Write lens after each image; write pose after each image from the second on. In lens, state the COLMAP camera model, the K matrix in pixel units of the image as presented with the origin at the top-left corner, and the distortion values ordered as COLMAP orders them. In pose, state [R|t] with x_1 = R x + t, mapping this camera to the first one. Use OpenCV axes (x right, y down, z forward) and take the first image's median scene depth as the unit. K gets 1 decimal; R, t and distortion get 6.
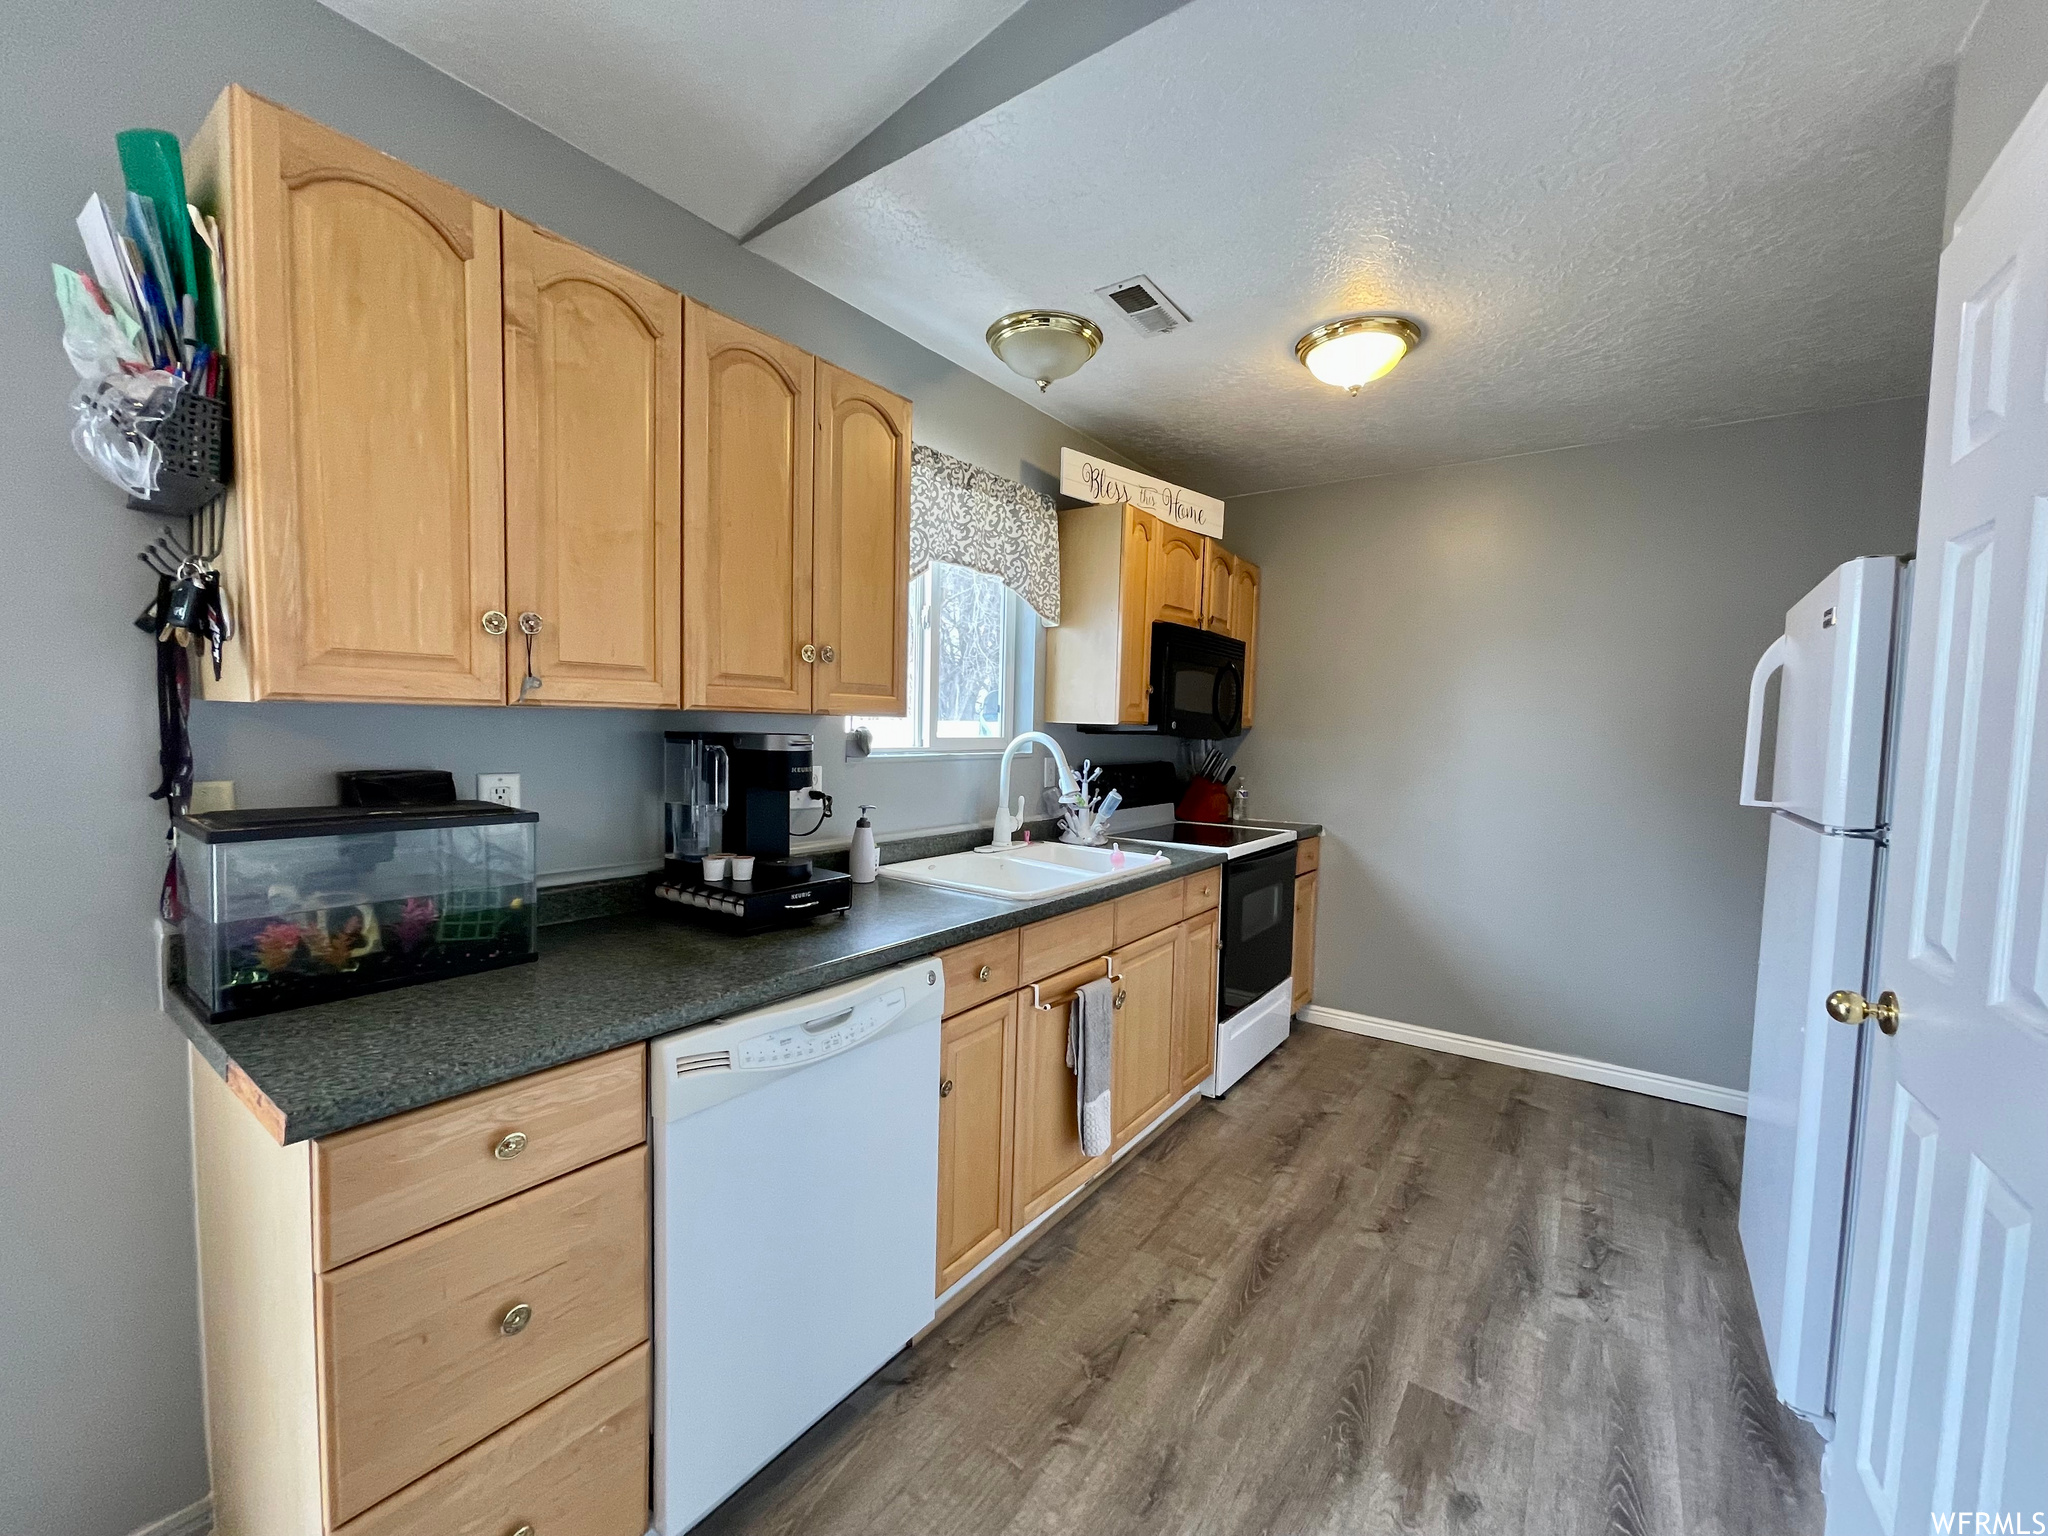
lens RADIAL K [[830.6, 0, 1007.7], [0, 830.6, 781.2], [0, 0, 1]] dist [-0.003488, 0.002022]
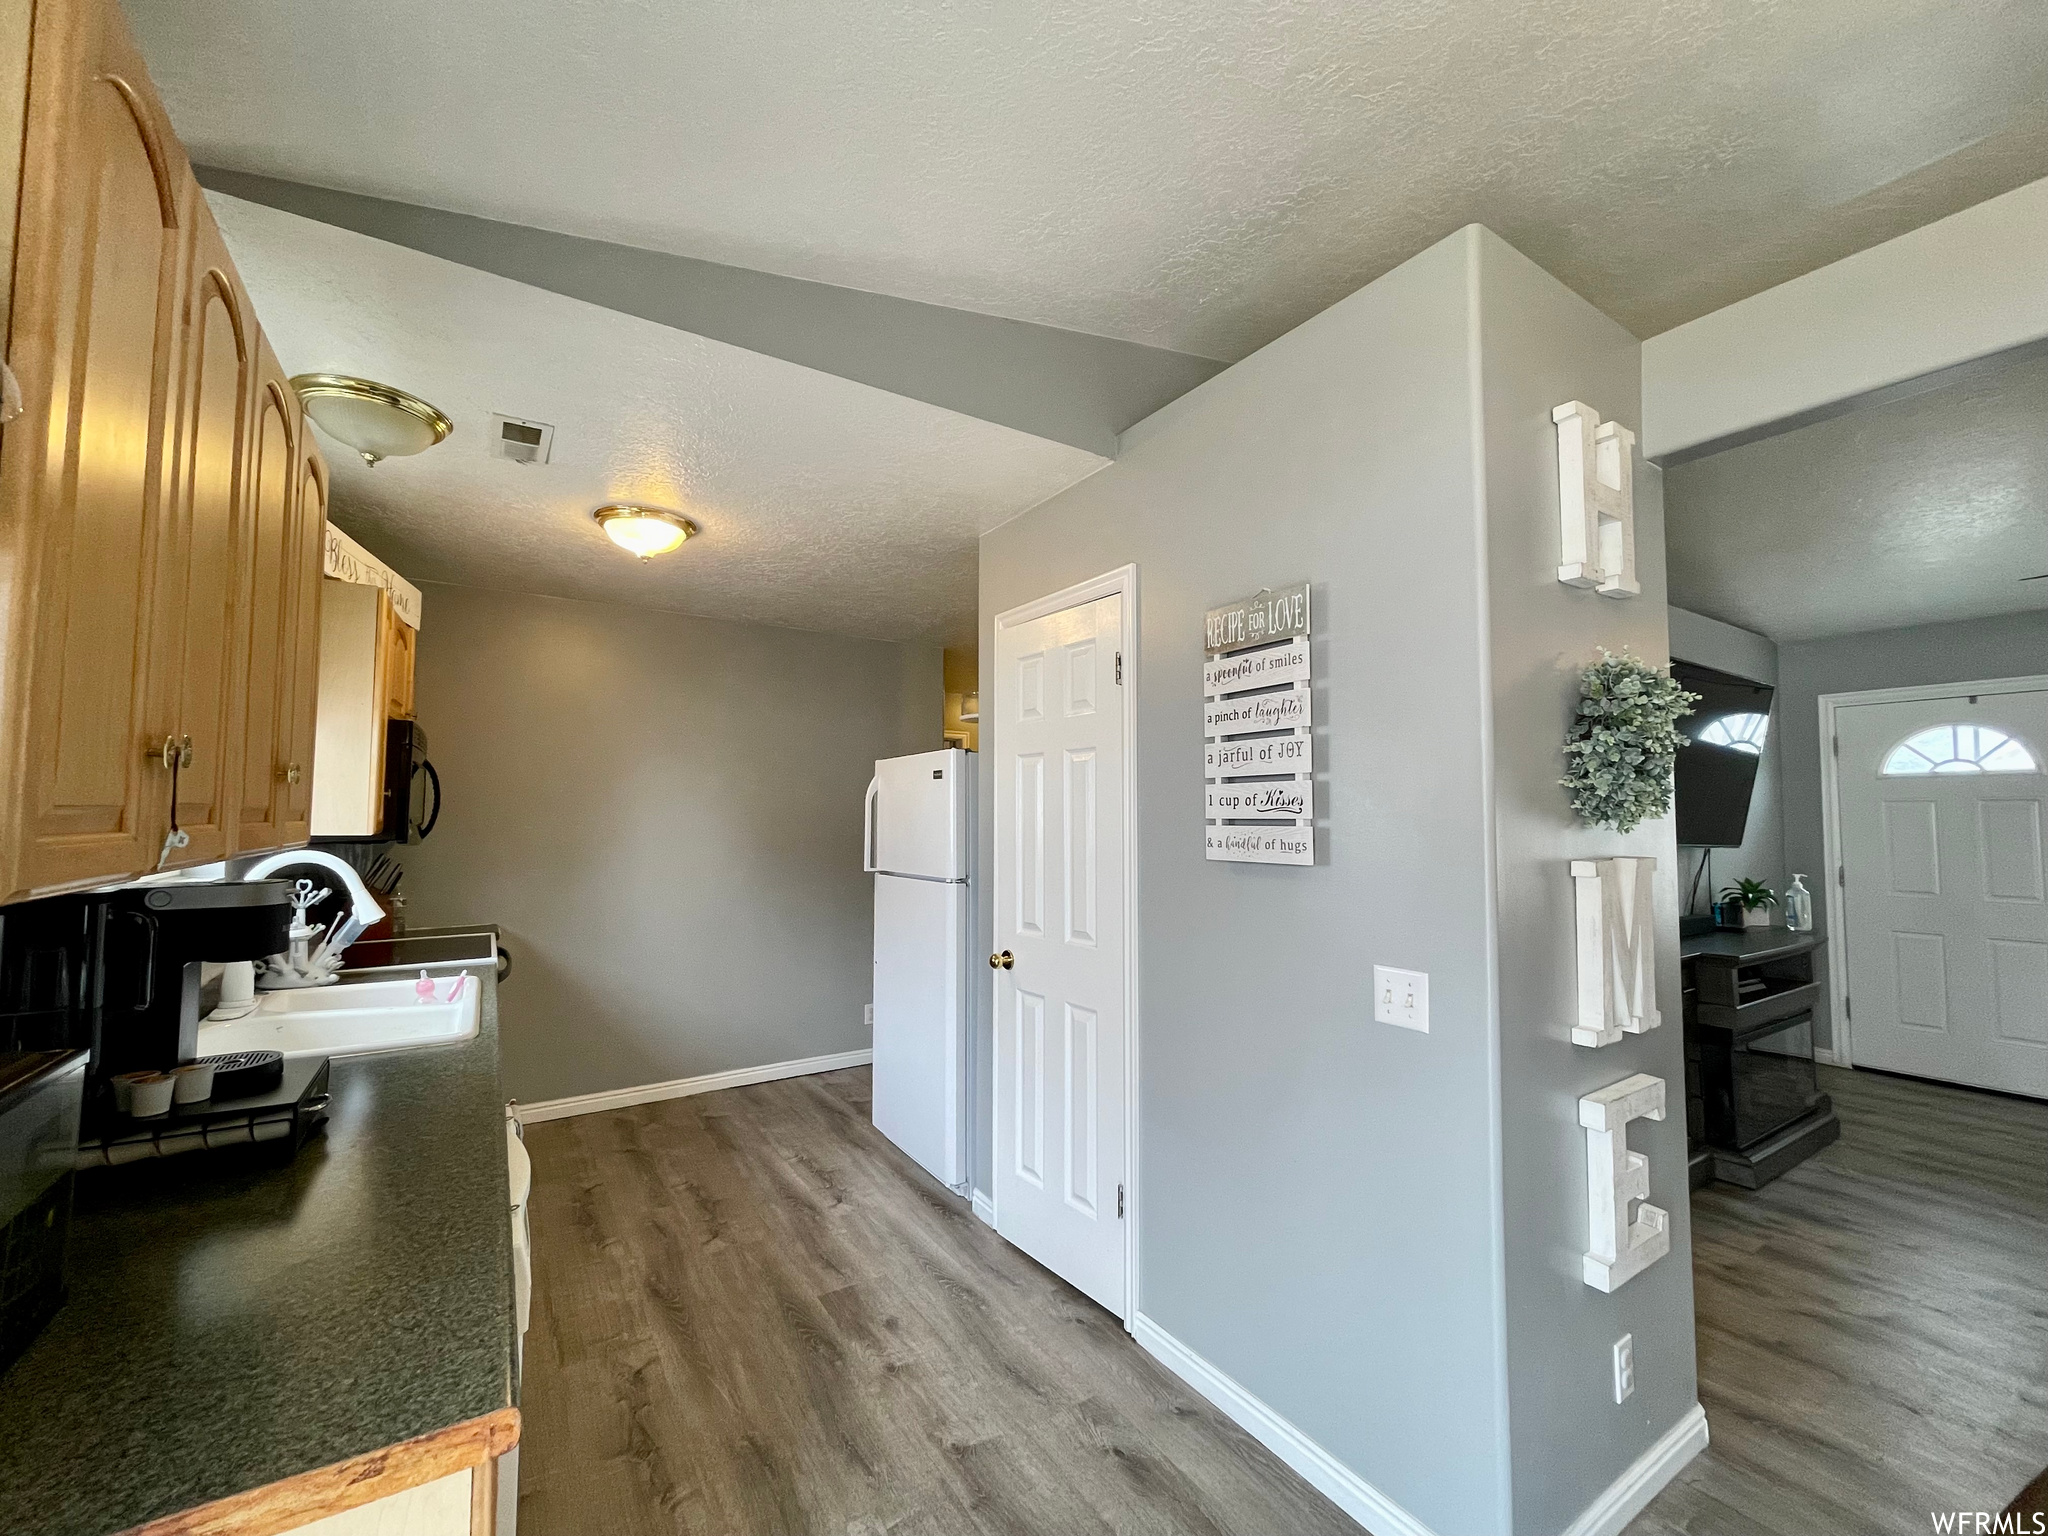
lens RADIAL K [[830.6, 0, 1017.2], [0, 830.6, 778.8], [0, 0, 1]] dist [-0.003488, 0.002022]
pose [[0.355198, 0.023373, 0.934499, -0.647090], [0.065911, 0.996573, -0.049978, -0.059465], [-0.932465, 0.079346, 0.352440, 0.091921]]
